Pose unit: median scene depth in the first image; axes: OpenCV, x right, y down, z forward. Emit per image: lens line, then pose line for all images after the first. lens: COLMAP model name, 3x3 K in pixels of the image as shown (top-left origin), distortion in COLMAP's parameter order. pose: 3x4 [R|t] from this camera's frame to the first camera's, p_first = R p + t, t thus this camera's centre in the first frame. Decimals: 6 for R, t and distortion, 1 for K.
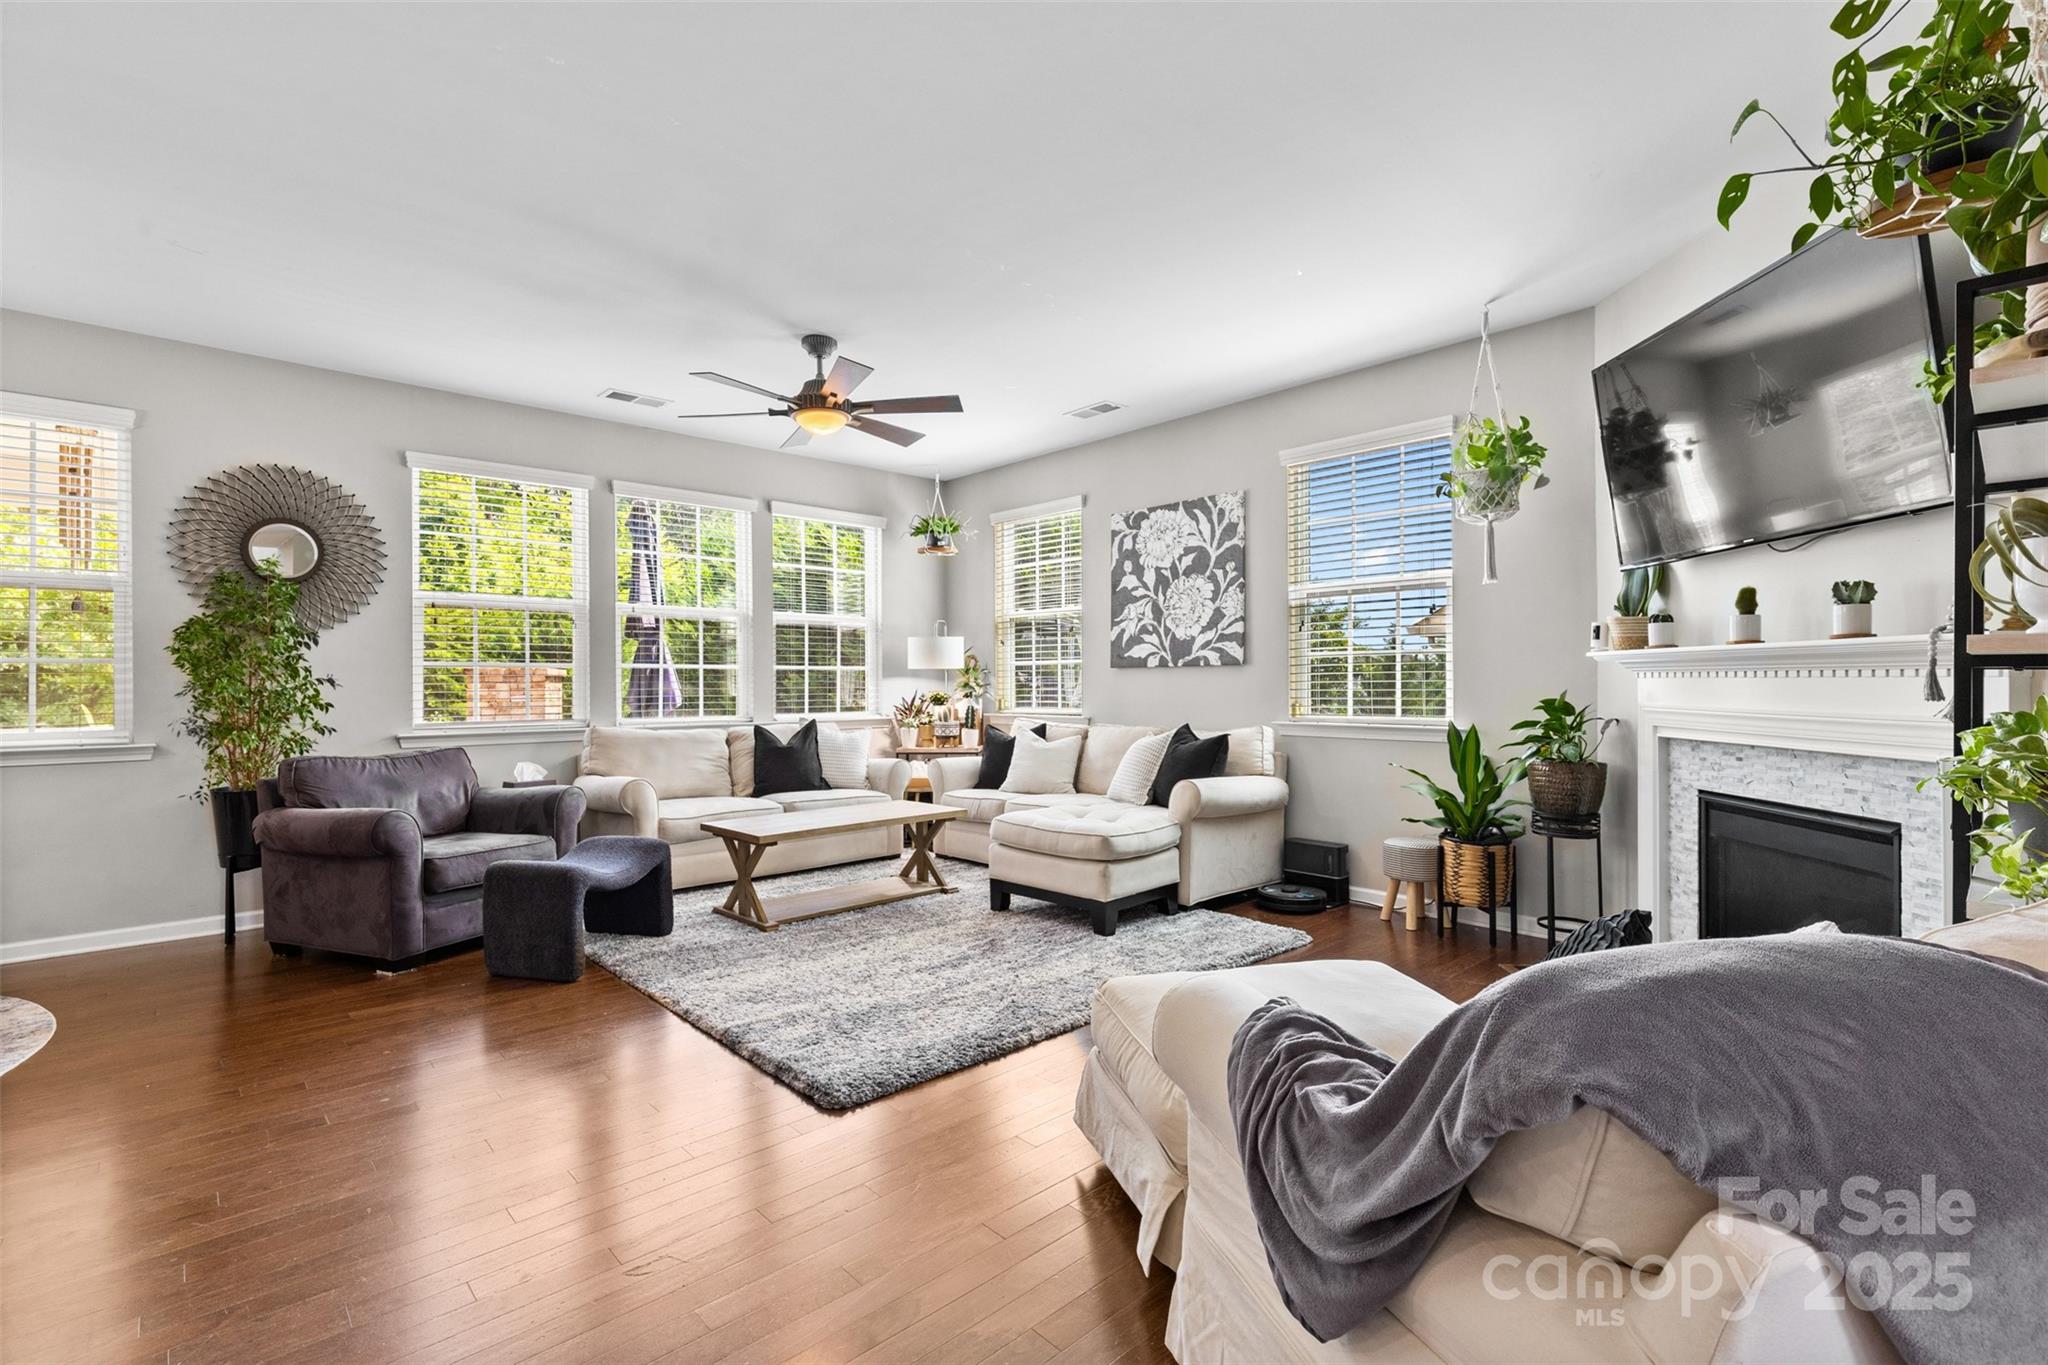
lens RADIAL K [[927.4, 0, 1021.3], [0, 927.4, 680.6], [0, 0, 1]] dist [0.010117, -0.000676]
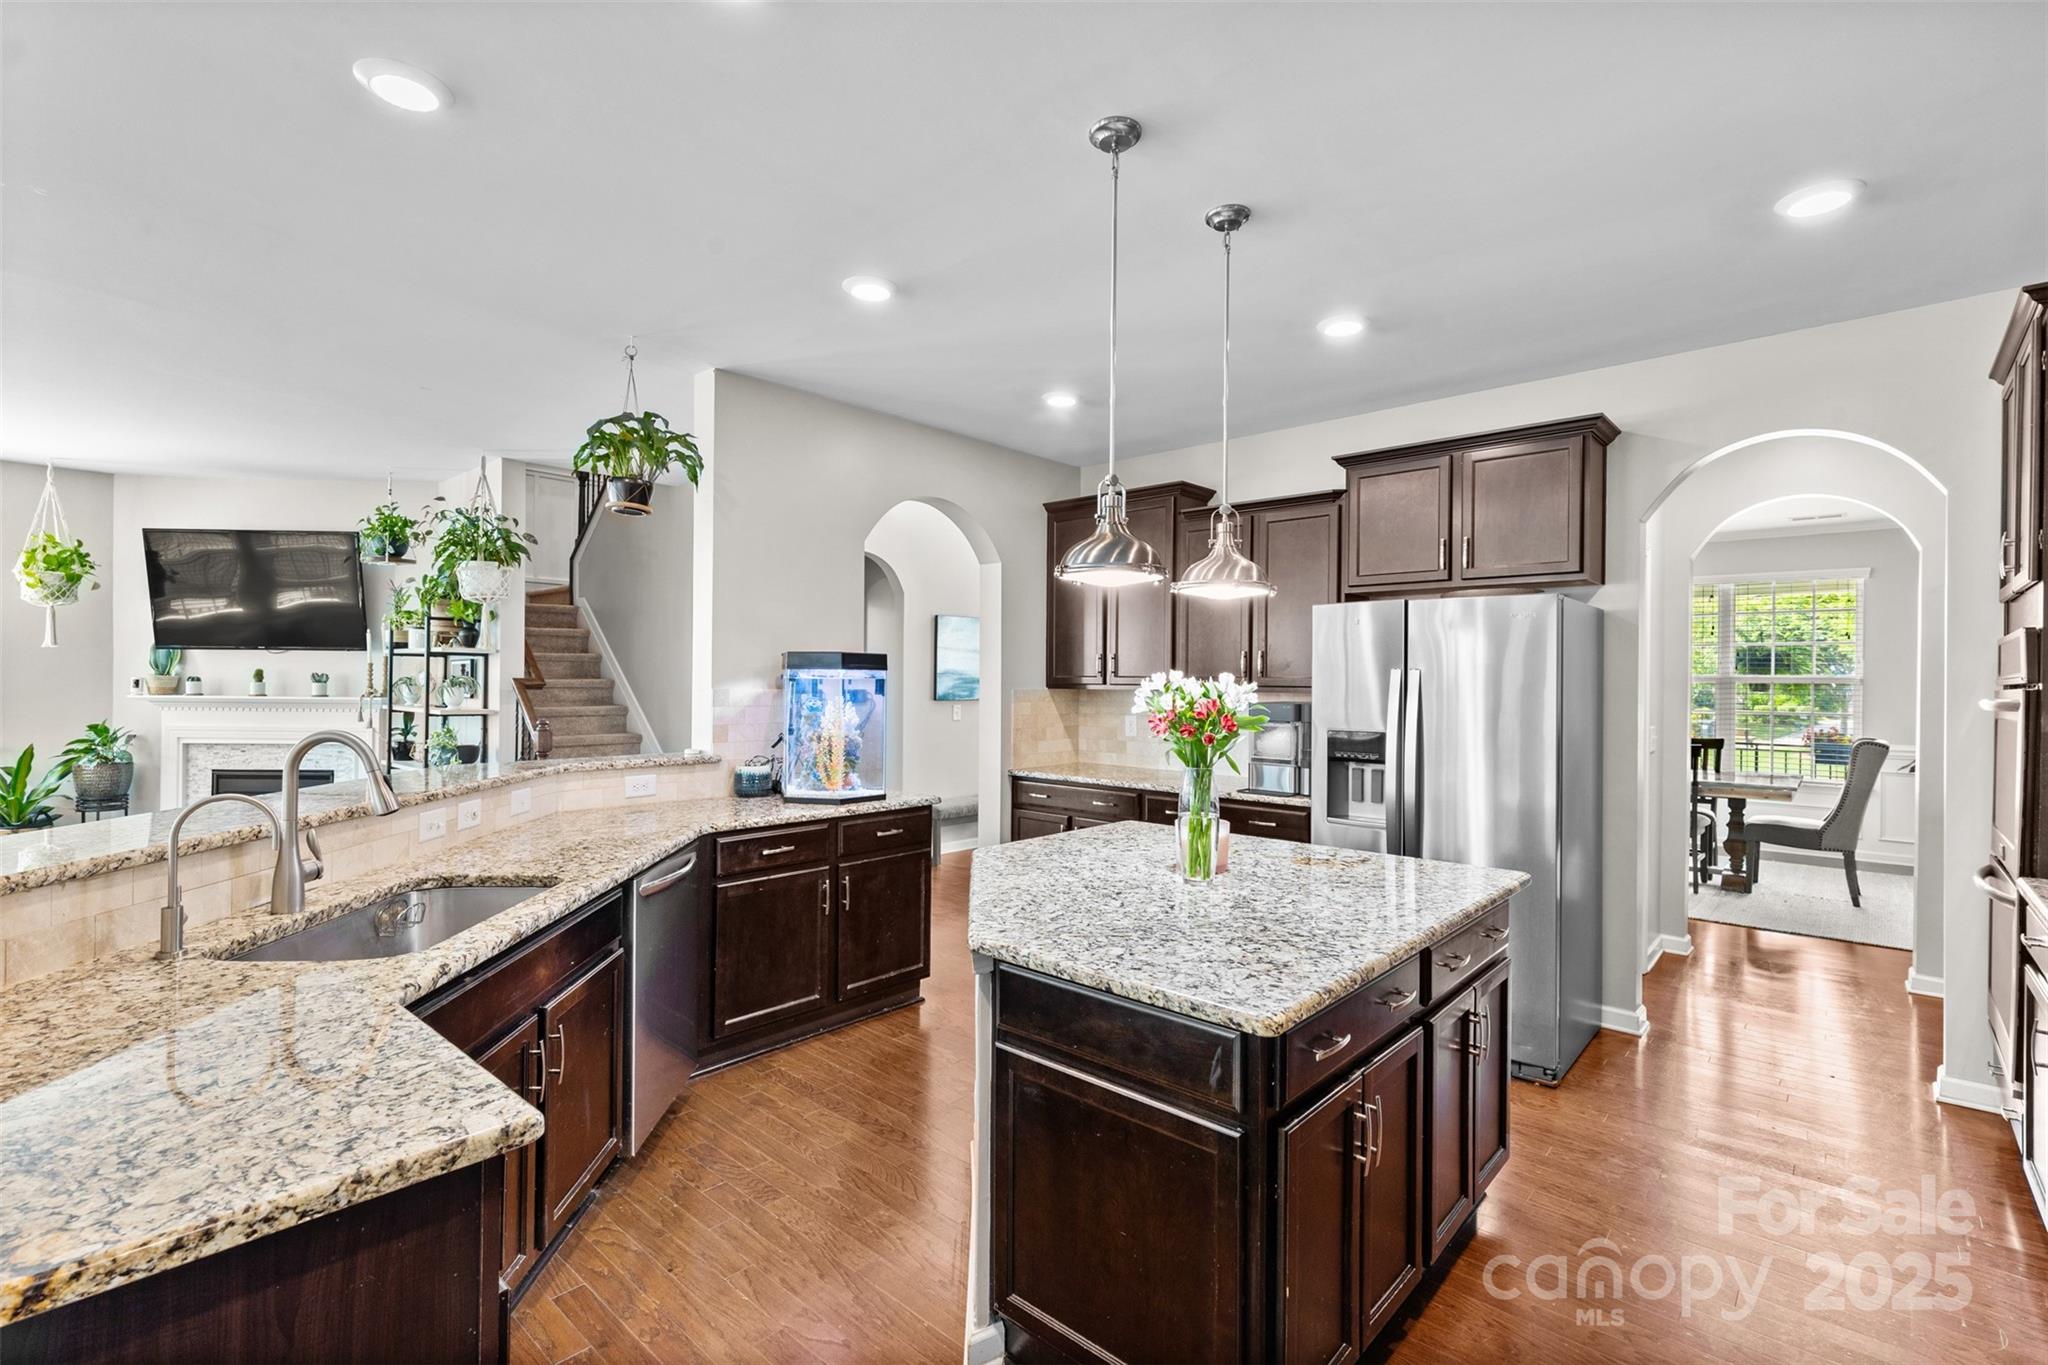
lens RADIAL K [[927.4, 0, 1022.3], [0, 927.4, 683.4], [0, 0, 1]] dist [0.010117, -0.000676]
pose [[-0.086860, -0.000448, 0.996220, -0.825362], [-0.012926, 0.999916, -0.000677, -0.049446], [-0.996137, -0.012936, -0.086858, -0.301472]]
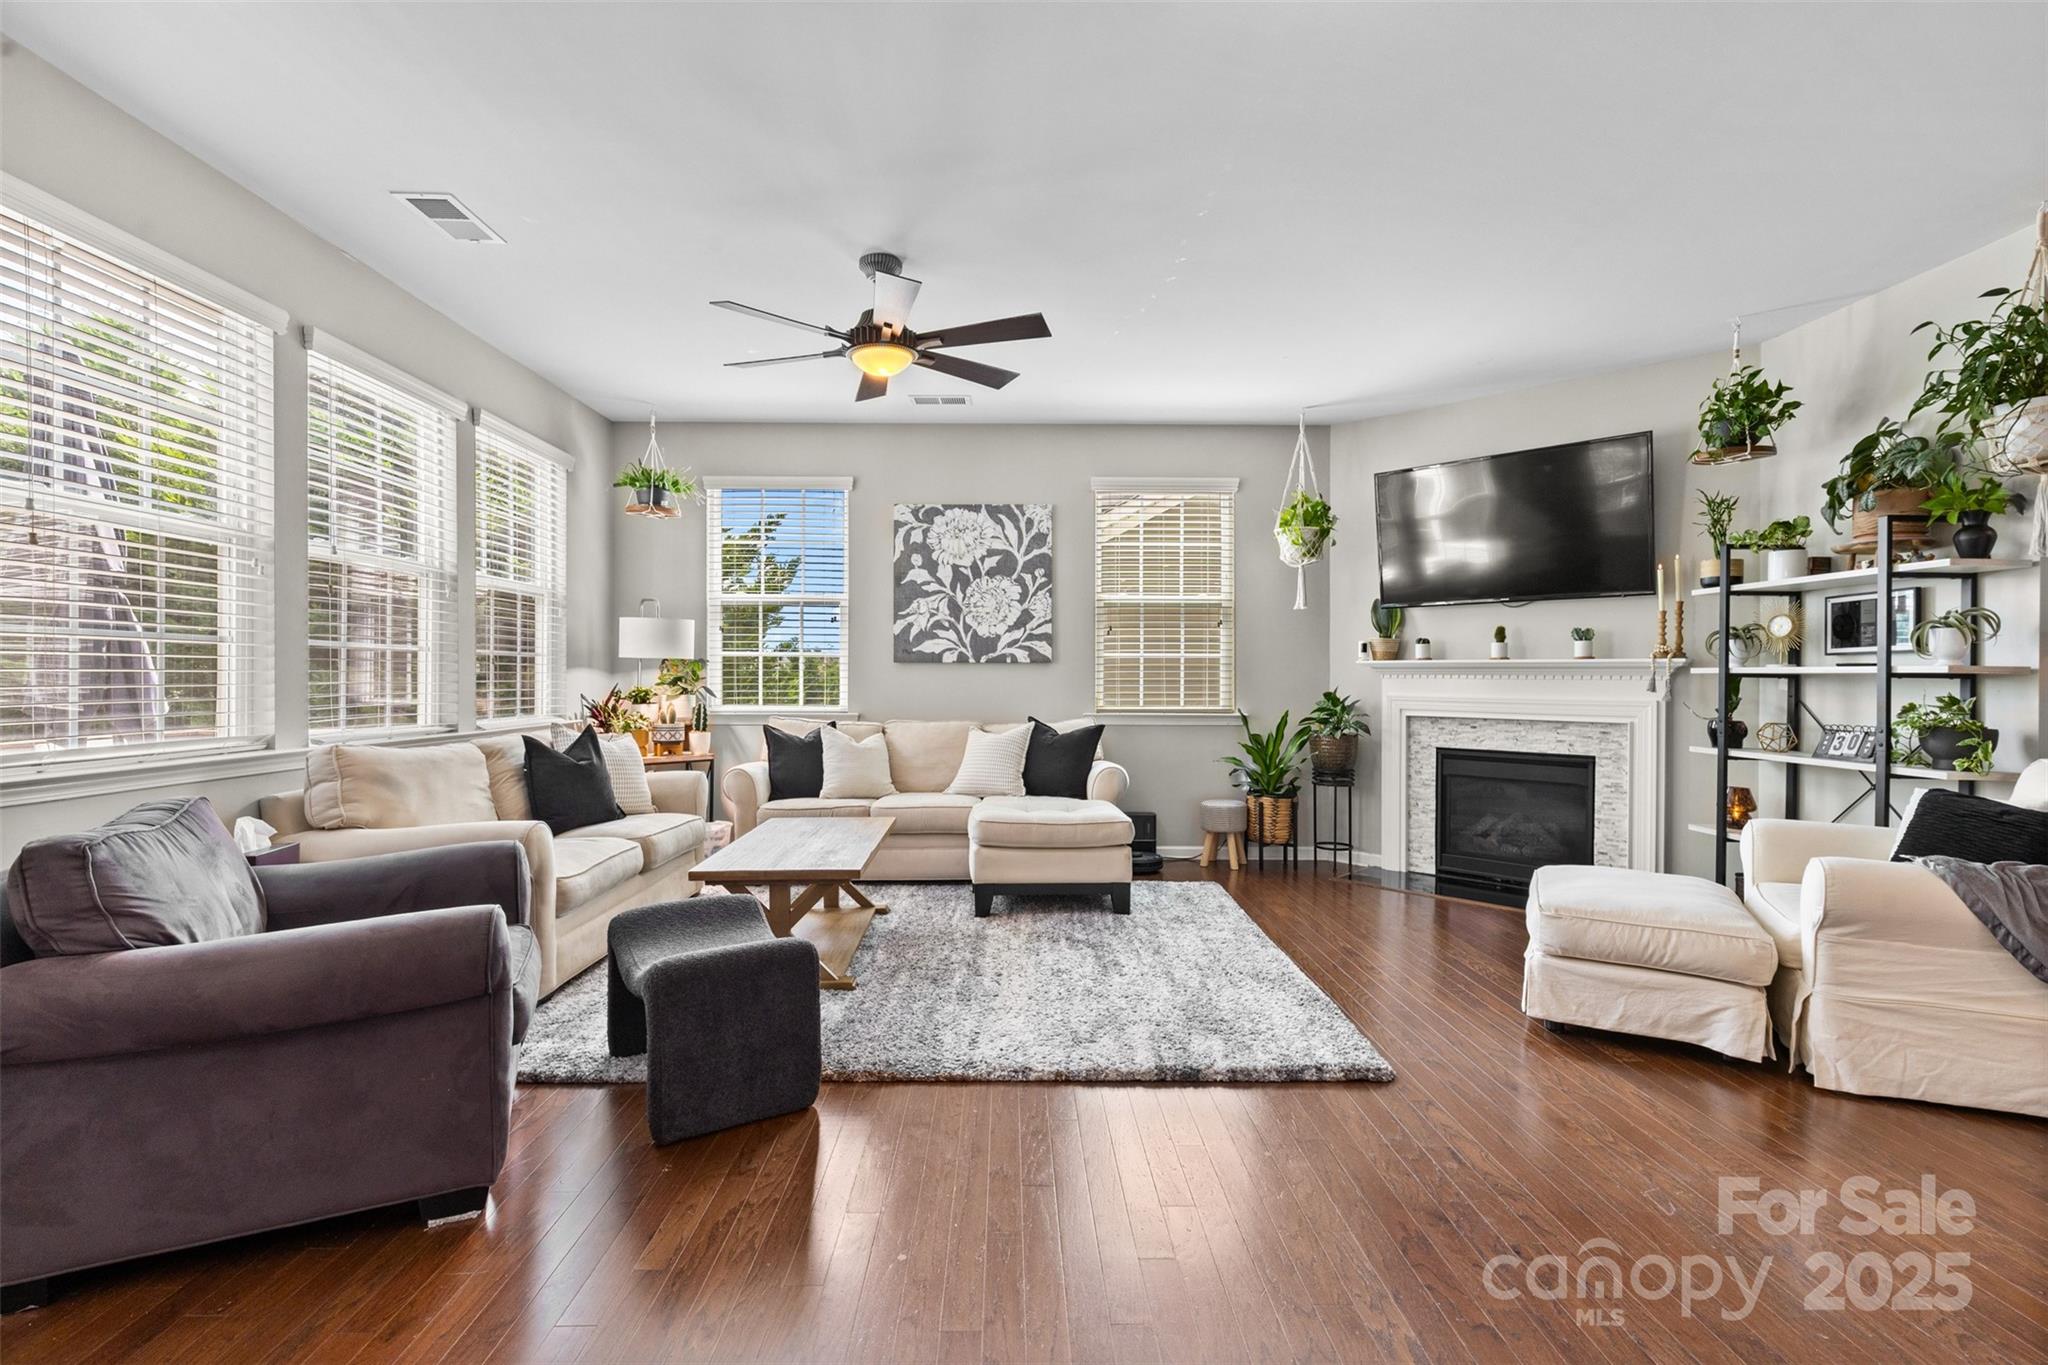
lens RADIAL K [[927.4, 0, 1018.2], [0, 927.4, 681.2], [0, 0, 1]] dist [0.010117, -0.000676]
pose [[0.670744, 0.004026, 0.741678, -0.603353], [-0.009060, 0.999955, 0.002765, 0.002361], [-0.741634, -0.008574, 0.670750, 0.284804]]
